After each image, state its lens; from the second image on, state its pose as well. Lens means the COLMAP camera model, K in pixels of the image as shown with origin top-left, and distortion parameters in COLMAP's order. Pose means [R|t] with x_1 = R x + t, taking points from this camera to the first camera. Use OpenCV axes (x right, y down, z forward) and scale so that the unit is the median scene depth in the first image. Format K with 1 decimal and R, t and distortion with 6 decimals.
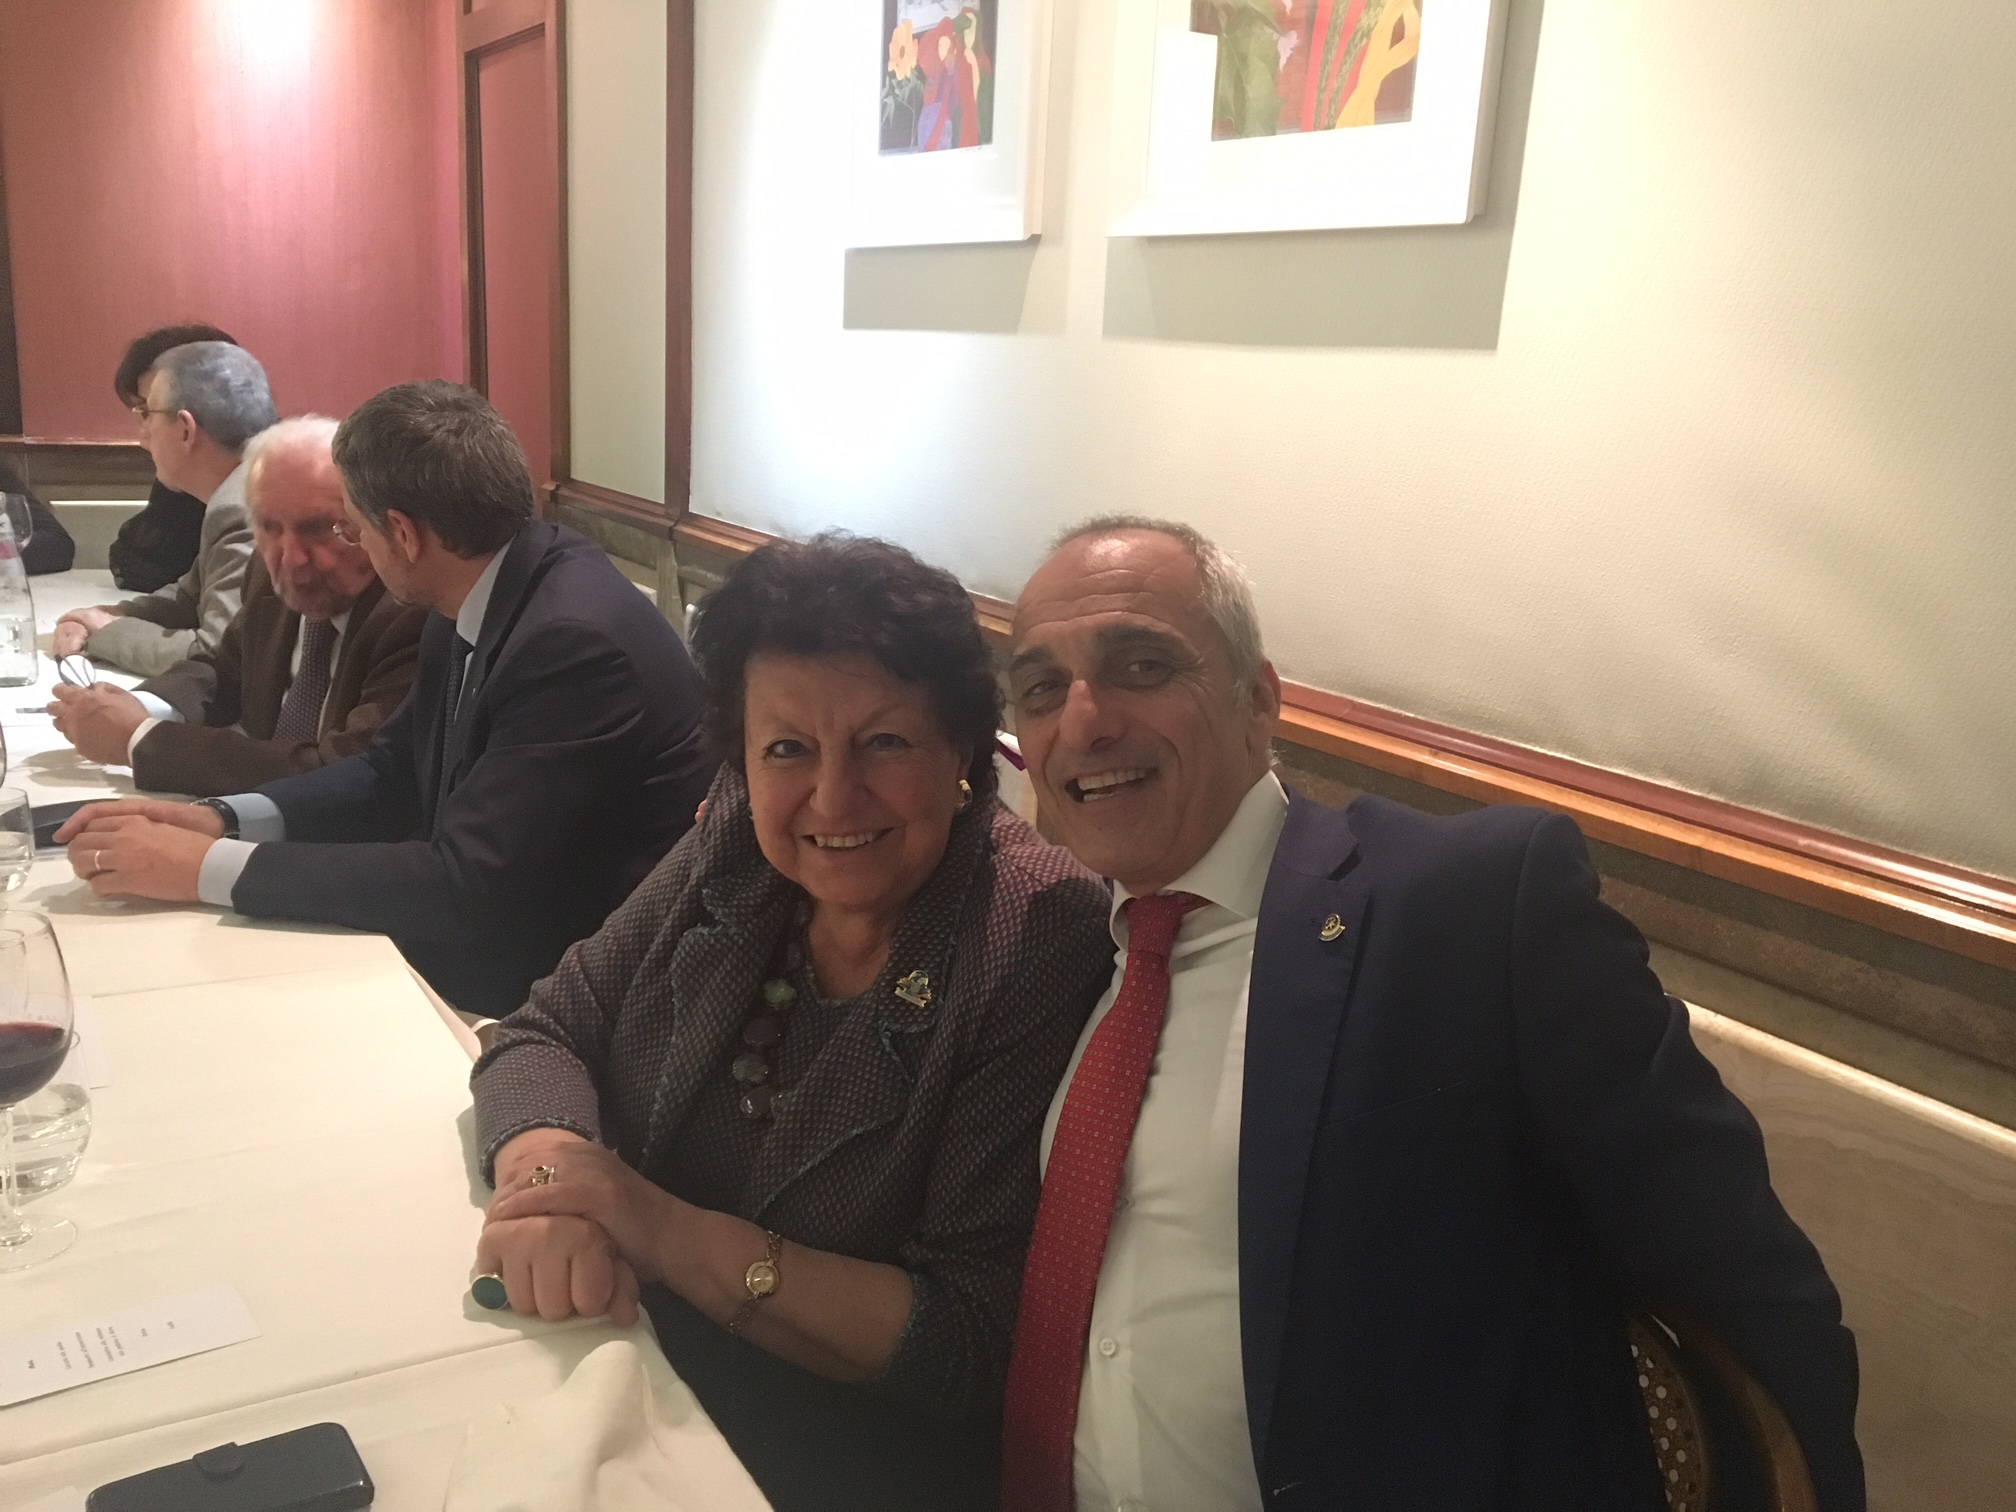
lens RADIAL K [[1689.5, 0, 1014.1], [0, 1689.5, 759.2], [0, 0, 1]] dist [0.078536, -0.098932]
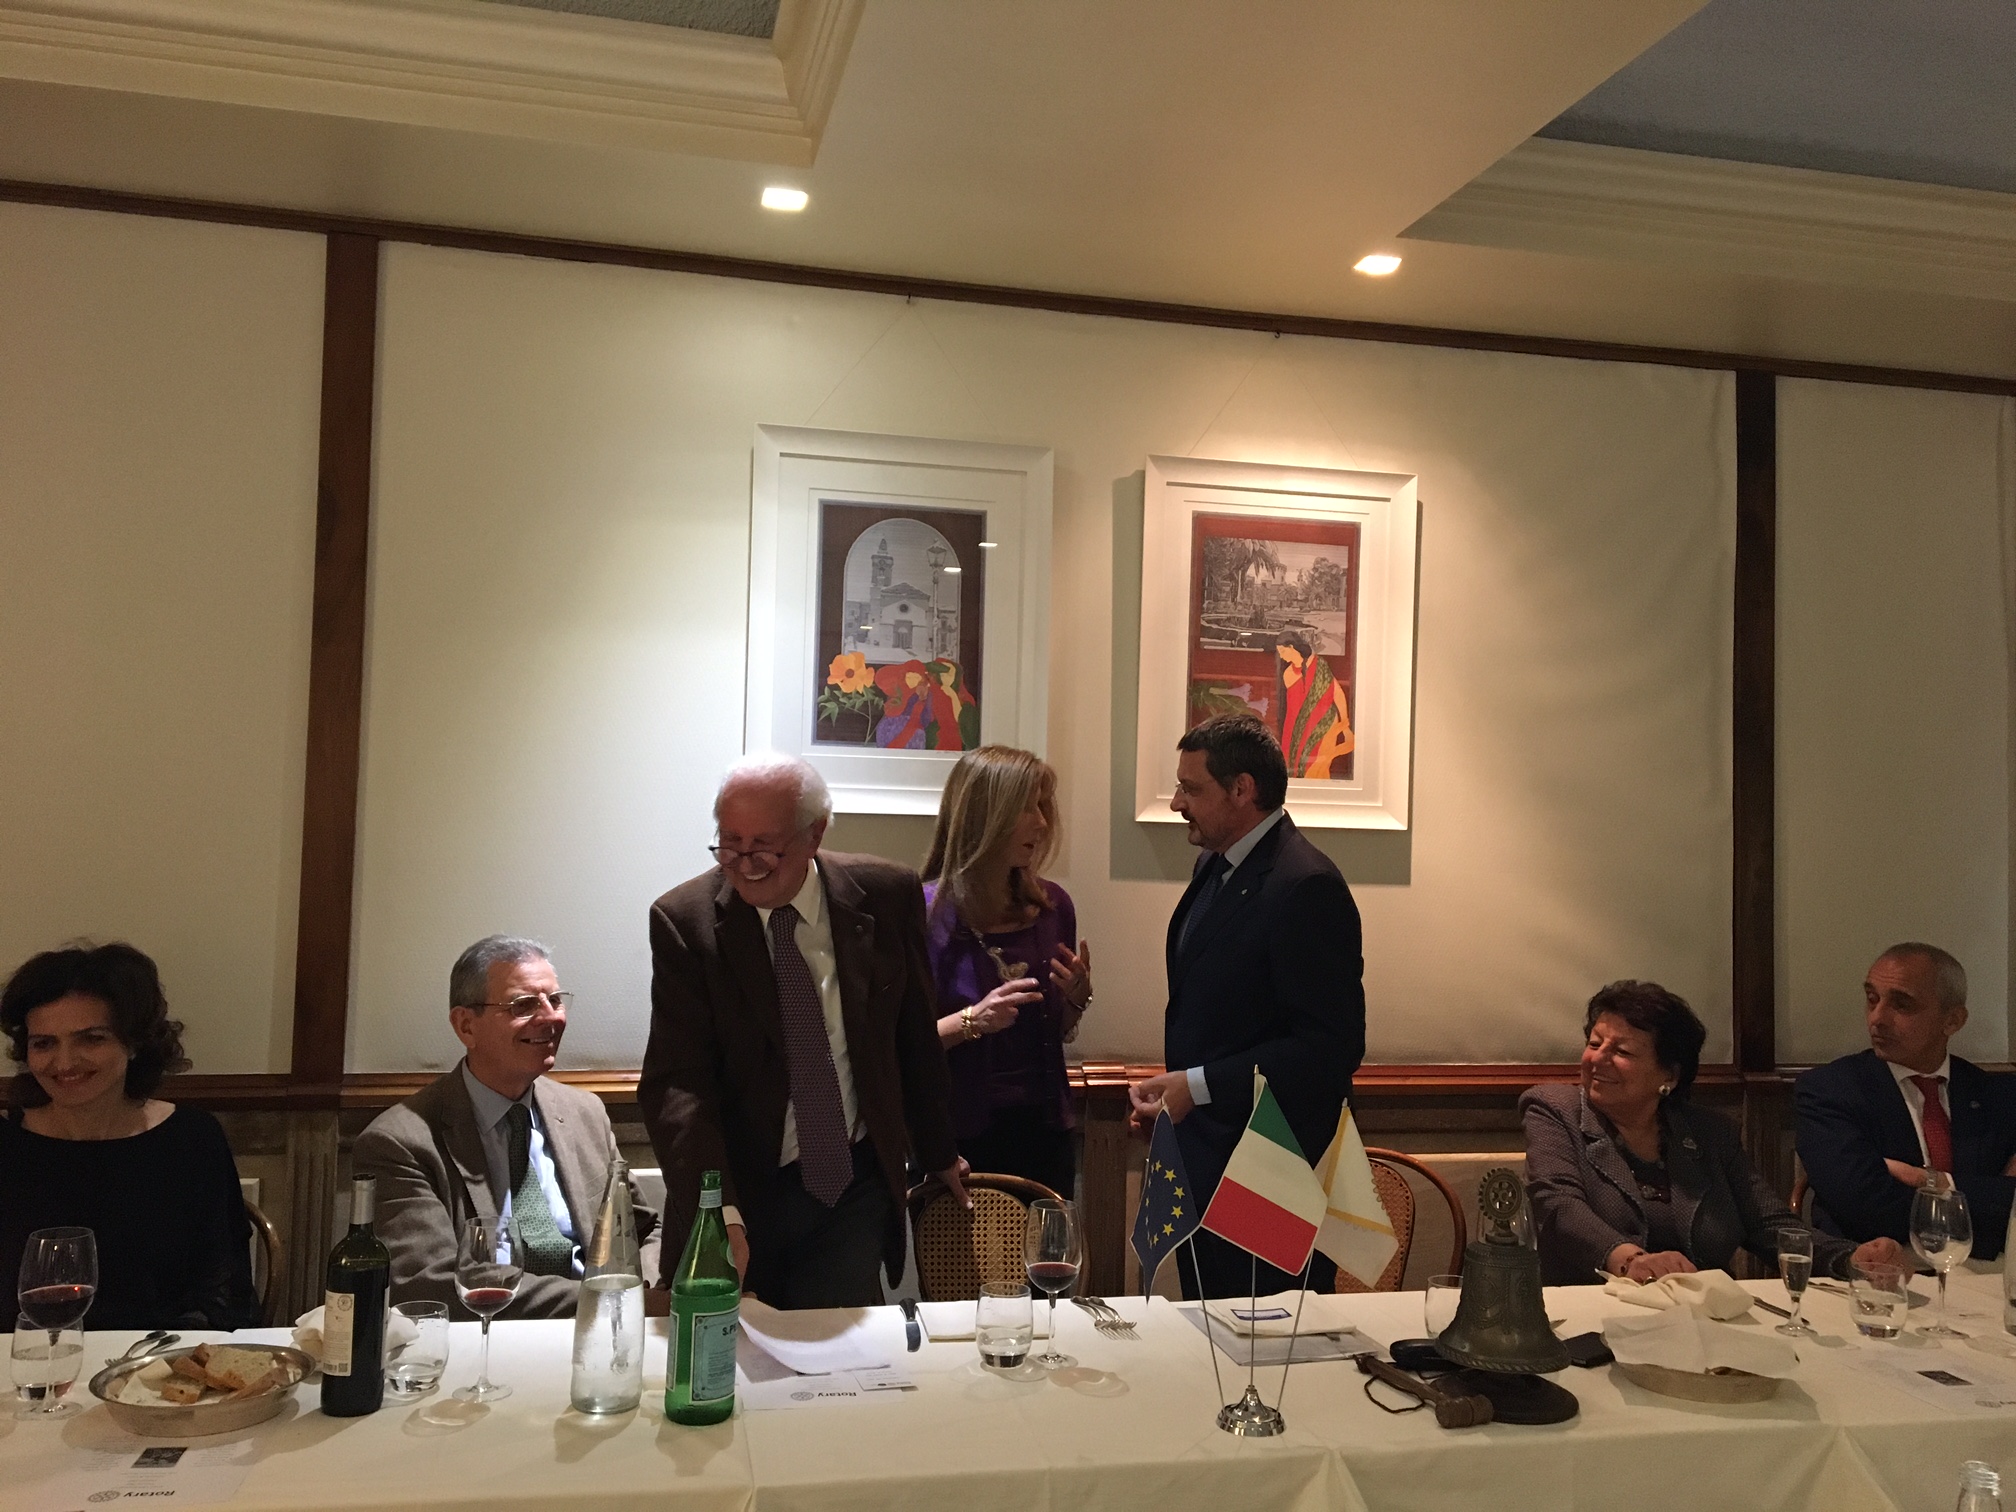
lens RADIAL K [[1689.5, 0, 1012.4], [0, 1689.5, 755.3], [0, 0, 1]] dist [0.078536, -0.098932]
pose [[0.332833, 0.003430, 0.942979, -1.291087], [0.215704, 0.973203, -0.079674, -0.225734], [-0.917984, 0.229922, 0.323175, 0.486147]]
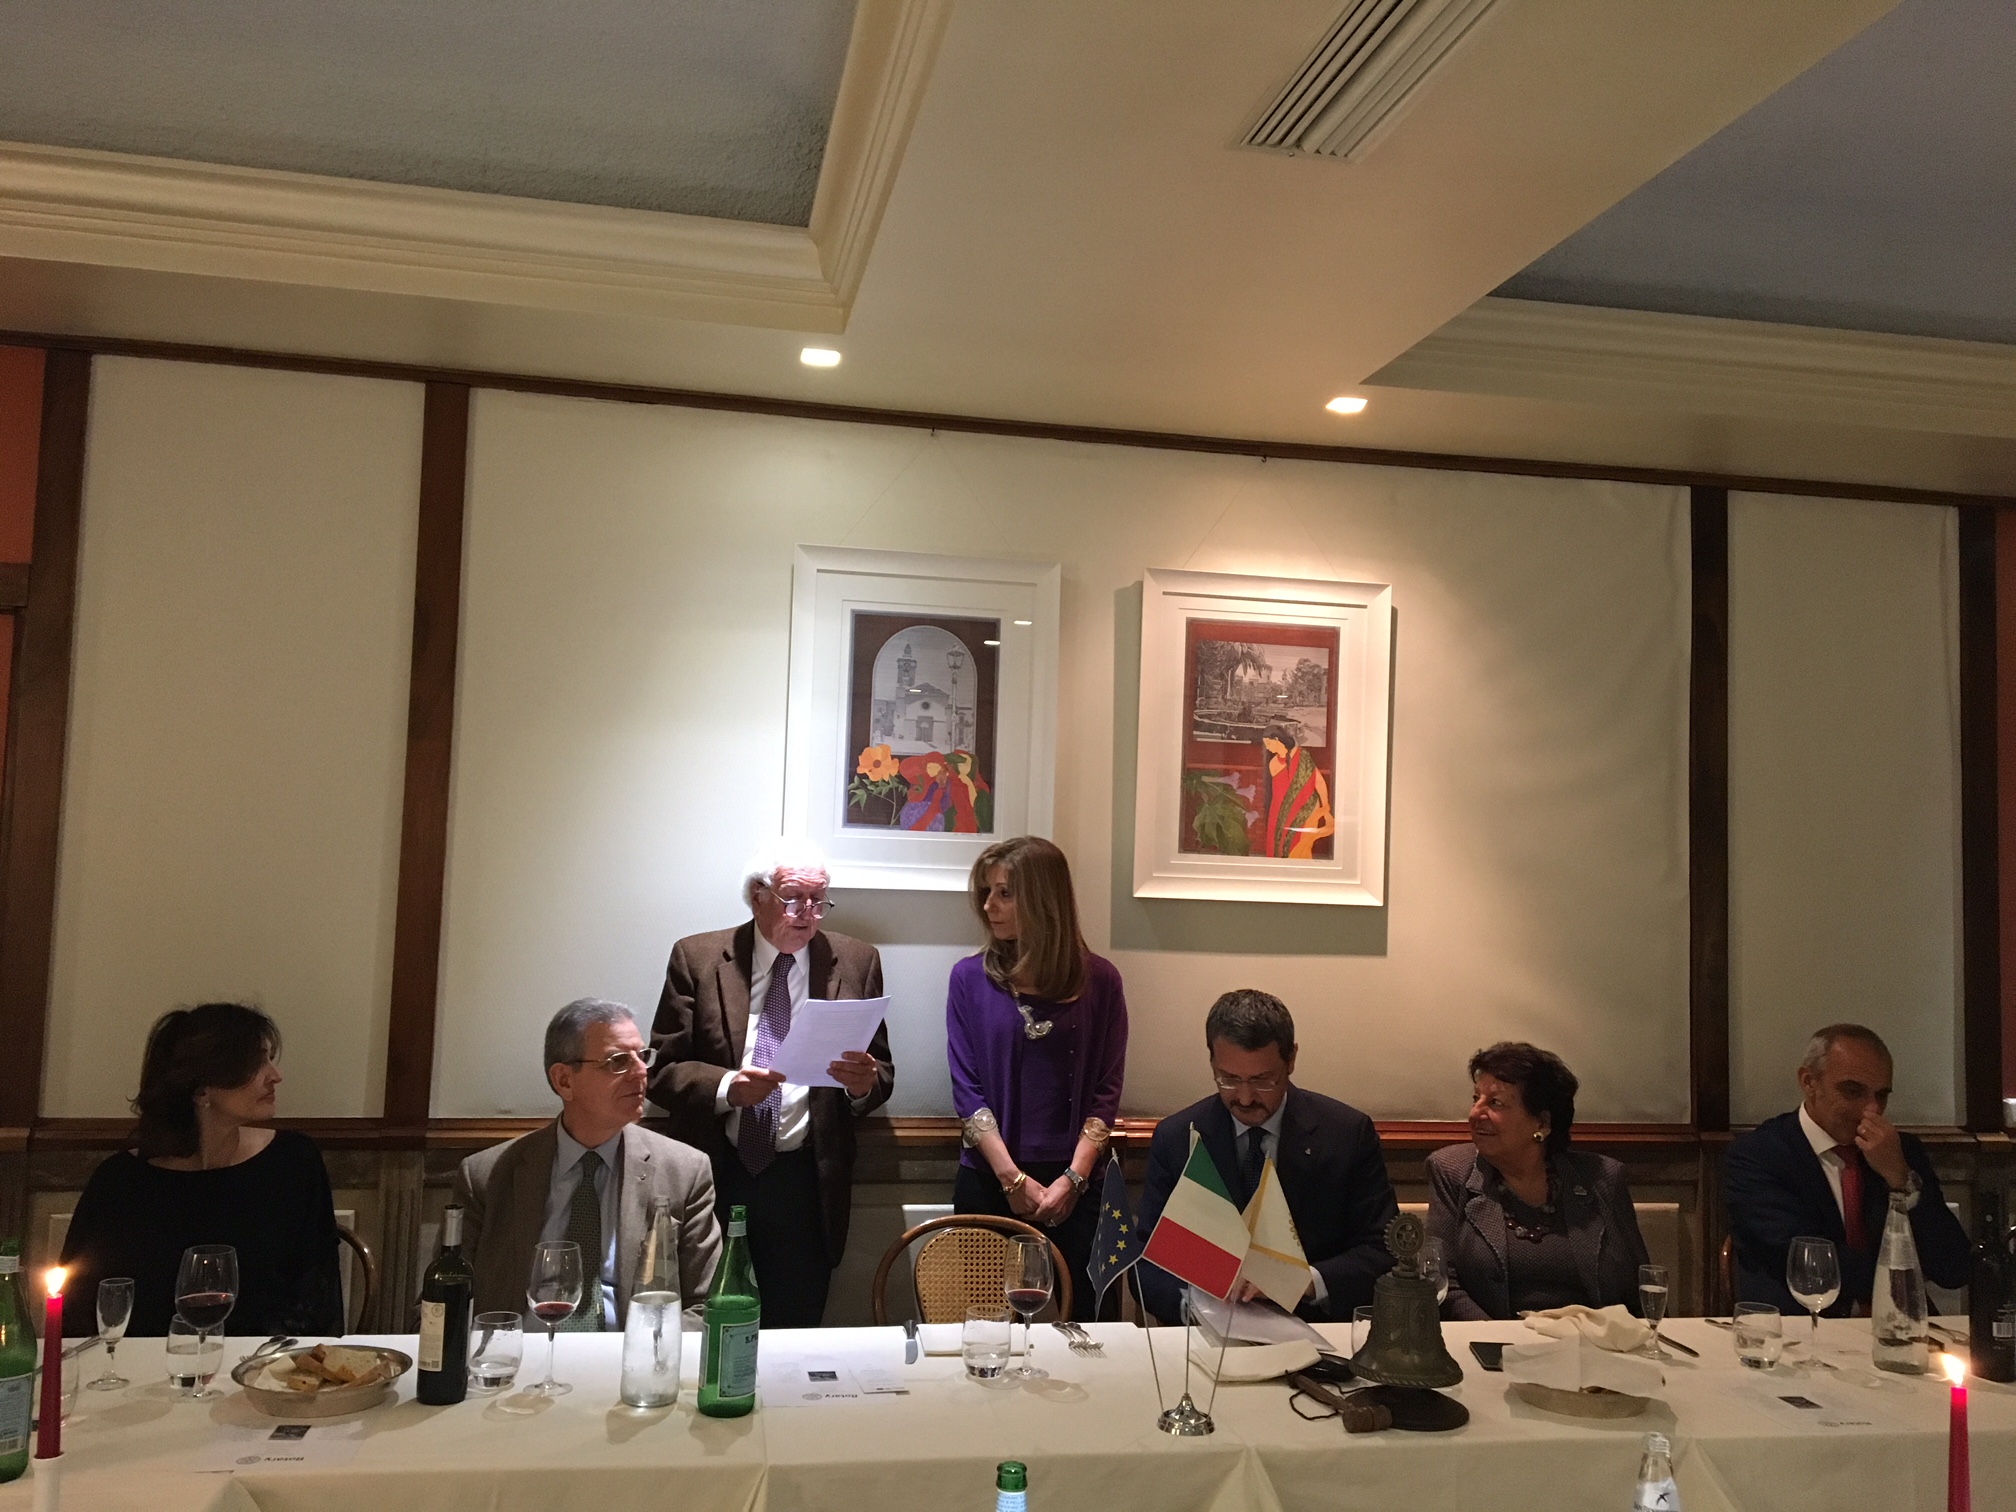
lens RADIAL K [[1689.5, 0, 1013.8], [0, 1689.5, 749.3], [0, 0, 1]] dist [0.078536, -0.098932]
pose [[0.364874, 0.033254, 0.930463, -1.425343], [0.207743, 0.971260, -0.116177, -0.236035], [-0.907584, 0.235687, 0.347479, 0.386604]]
